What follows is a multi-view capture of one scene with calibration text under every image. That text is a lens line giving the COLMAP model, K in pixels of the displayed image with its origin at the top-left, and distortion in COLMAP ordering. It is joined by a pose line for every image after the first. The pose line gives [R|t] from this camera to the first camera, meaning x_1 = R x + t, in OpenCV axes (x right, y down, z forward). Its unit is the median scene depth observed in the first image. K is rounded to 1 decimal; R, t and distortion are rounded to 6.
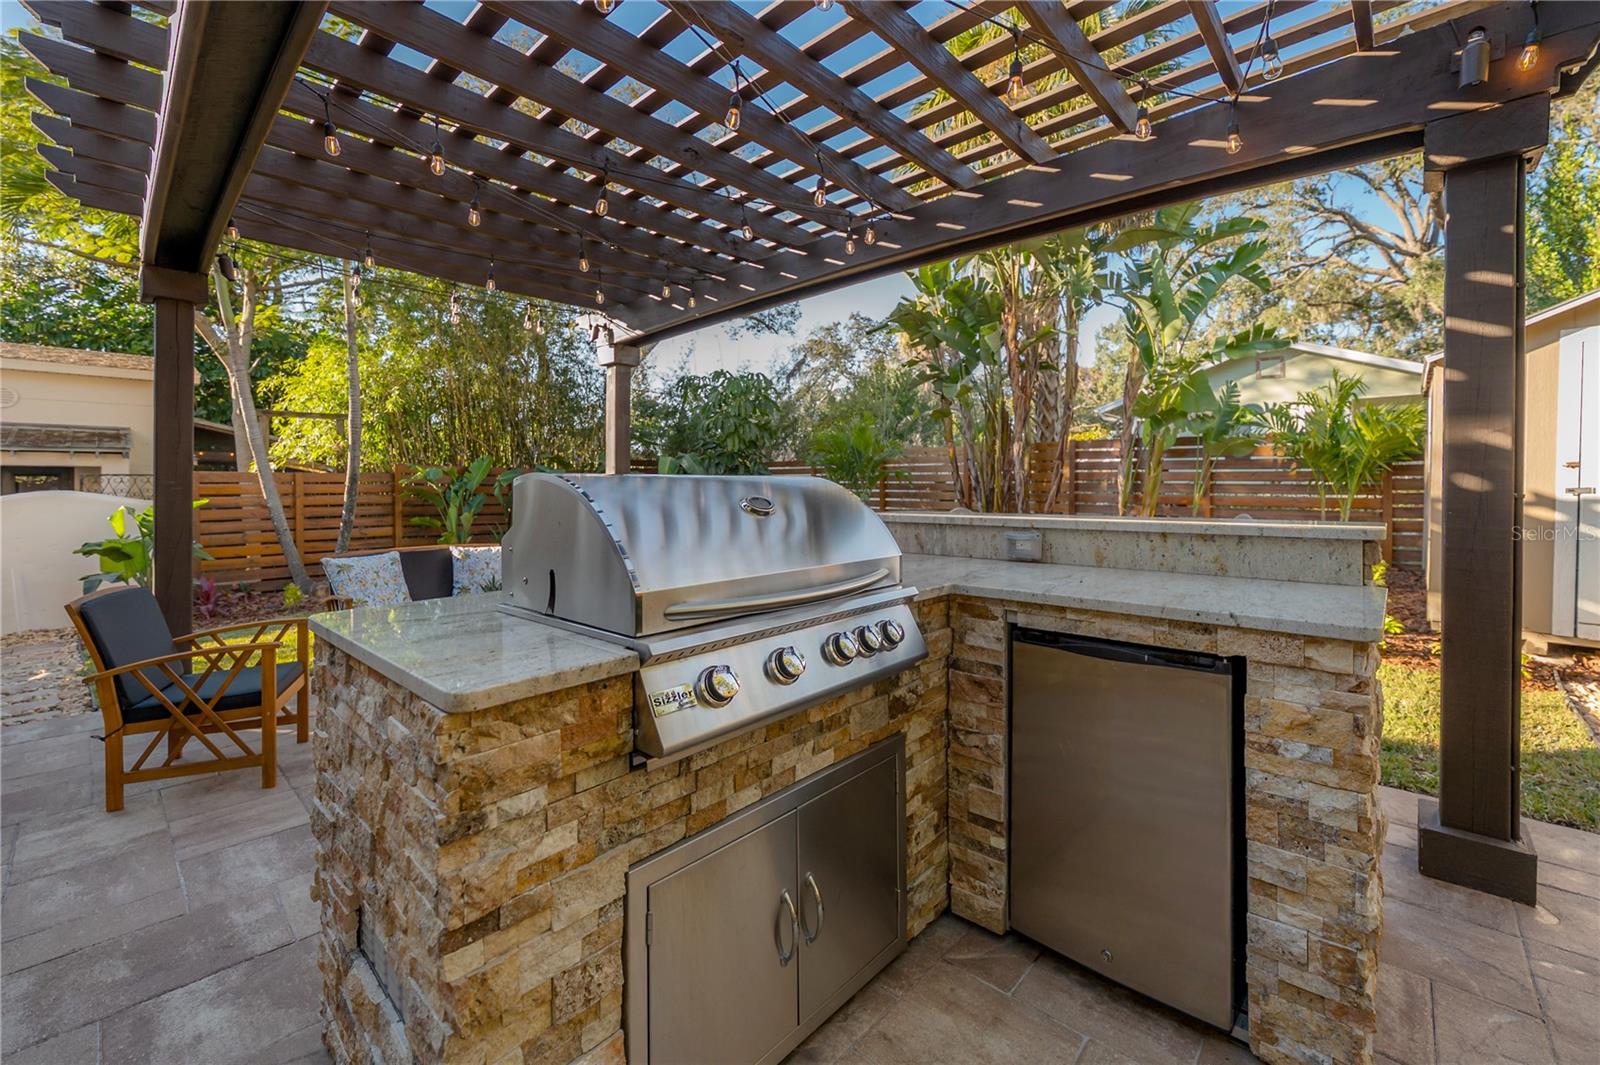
lens RADIAL K [[661.9, 0, 758.1], [0, 661.9, 456.6], [0, 0, 1]] dist [-0.009050, -0.000228]
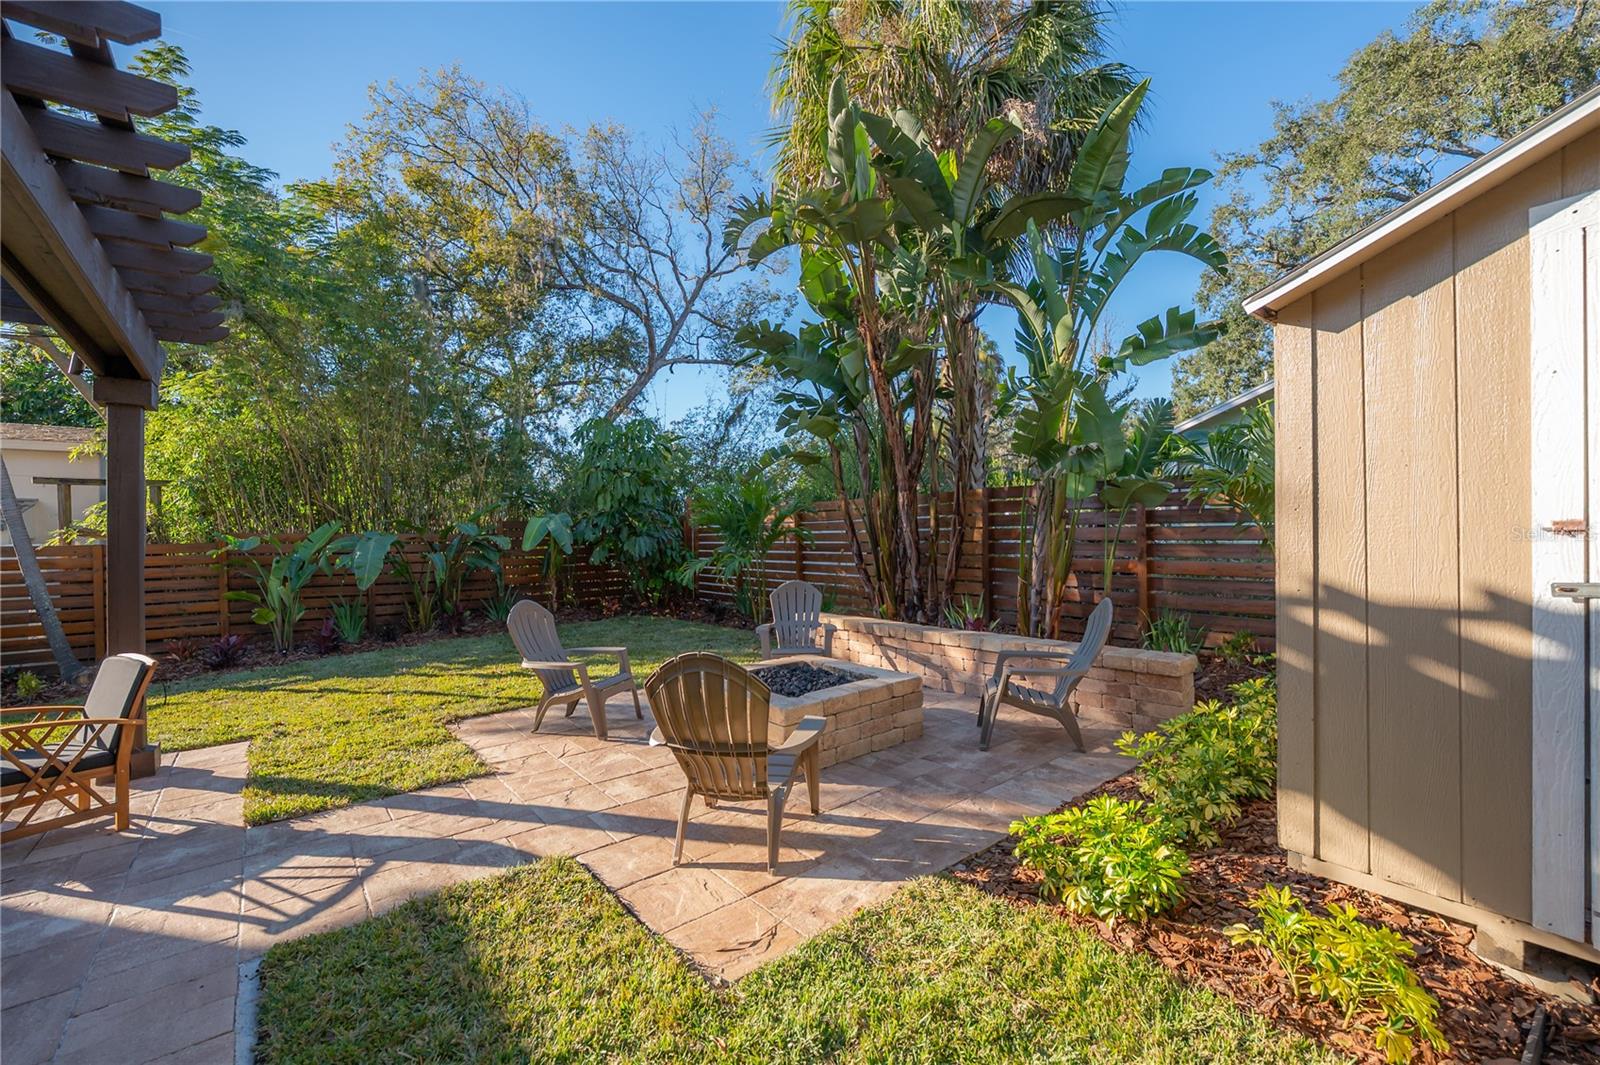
lens RADIAL K [[649.8, 0, 770.6], [0, 649.8, 515.5], [0, 0, 1]] dist [-0.001985, -0.000147]
pose [[0.992125, -0.020401, -0.123580, 0.574047], [0.021433, 0.999746, 0.007027, -0.005795], [0.123405, -0.009620, 0.992310, 0.383764]]
